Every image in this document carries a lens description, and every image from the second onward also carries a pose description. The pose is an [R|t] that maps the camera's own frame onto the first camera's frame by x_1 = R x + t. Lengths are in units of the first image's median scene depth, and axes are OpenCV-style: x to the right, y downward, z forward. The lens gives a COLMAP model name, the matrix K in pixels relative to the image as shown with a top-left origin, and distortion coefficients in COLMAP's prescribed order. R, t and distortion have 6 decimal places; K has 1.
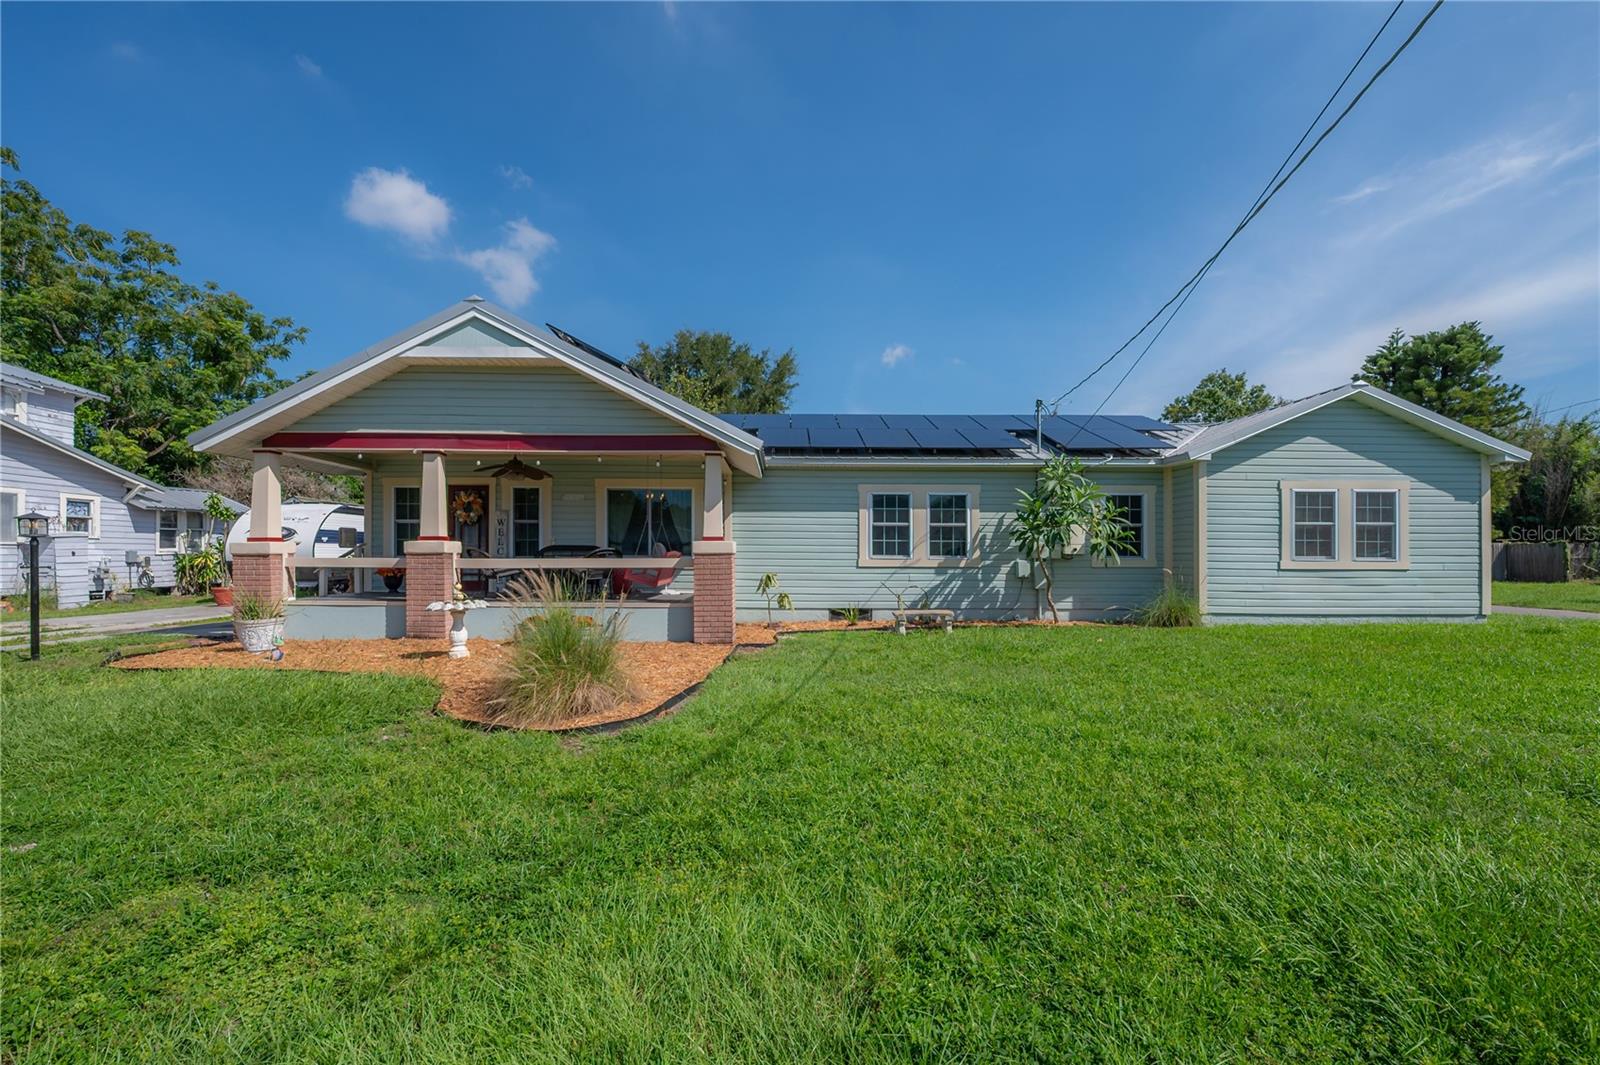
lens RADIAL K [[643.7, 0, 791.3], [0, 643.7, 558.8], [0, 0, 1]] dist [-0.002870, -0.000335]
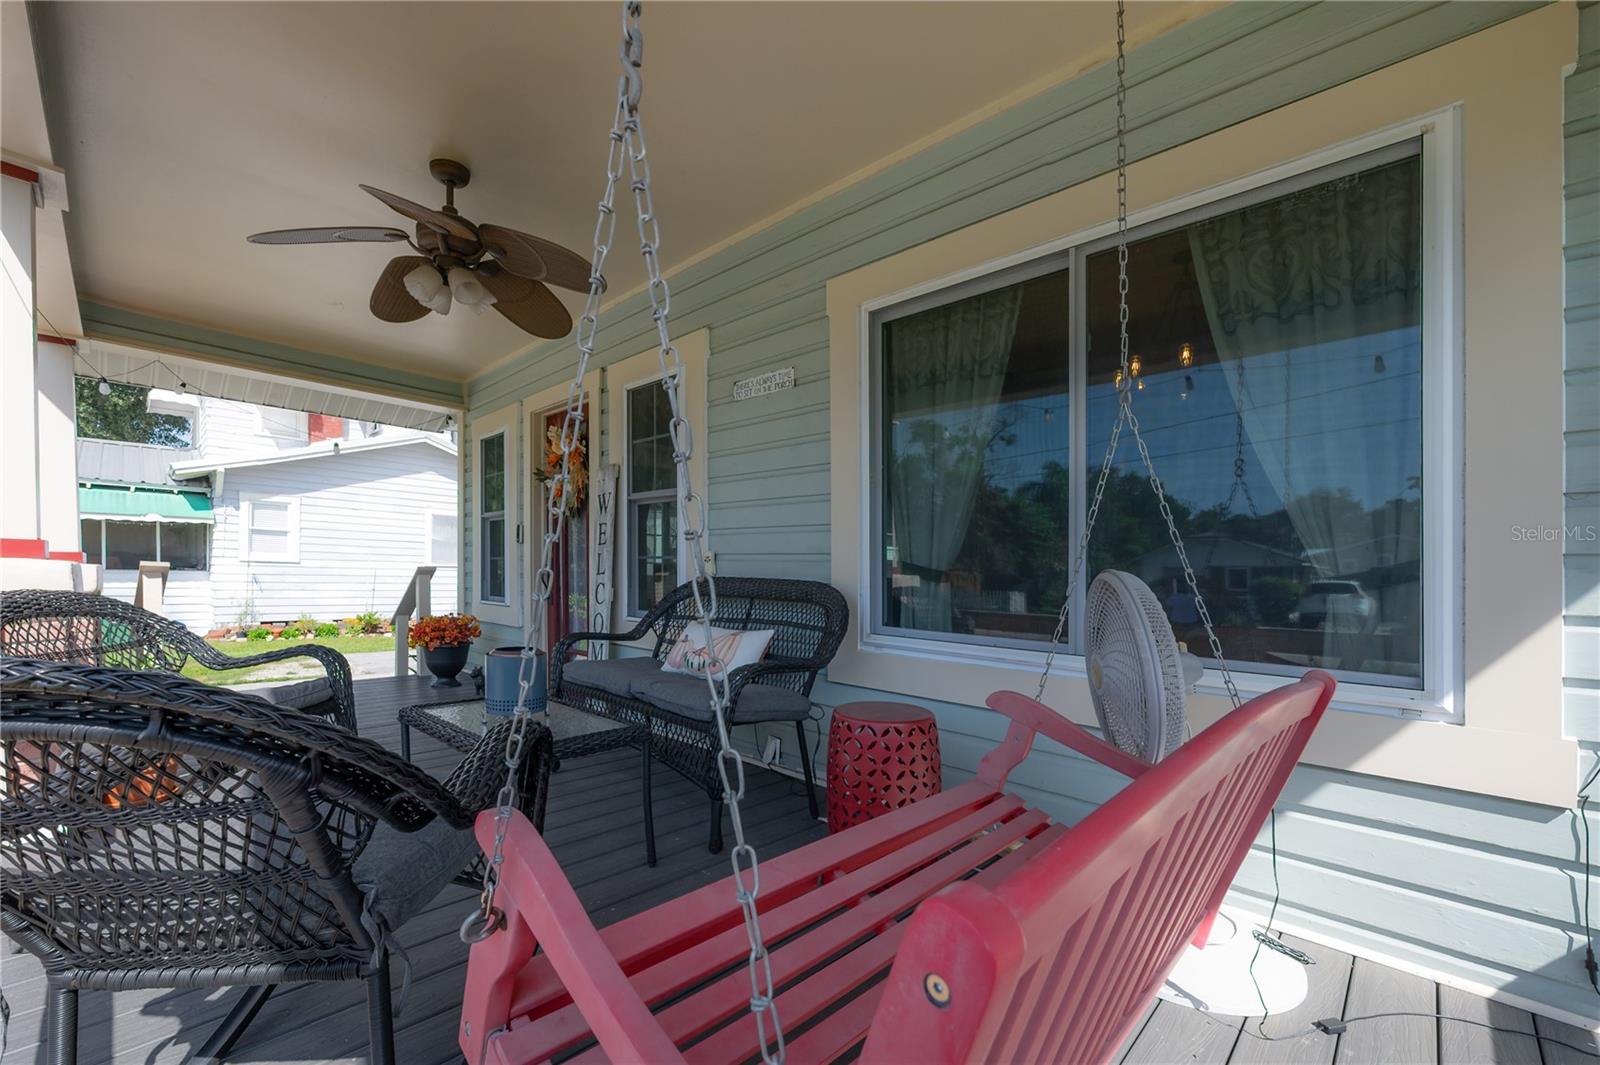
lens RADIAL K [[662.5, 0, 794.3], [0, 662.5, 553.5], [0, 0, 1]] dist [-0.002596, -0.000060]
pose [[0.716428, -0.010035, -0.697589, -0.151217], [-0.023573, 0.998977, -0.038581, -0.020930], [0.697262, 0.044085, 0.715459, 0.819160]]
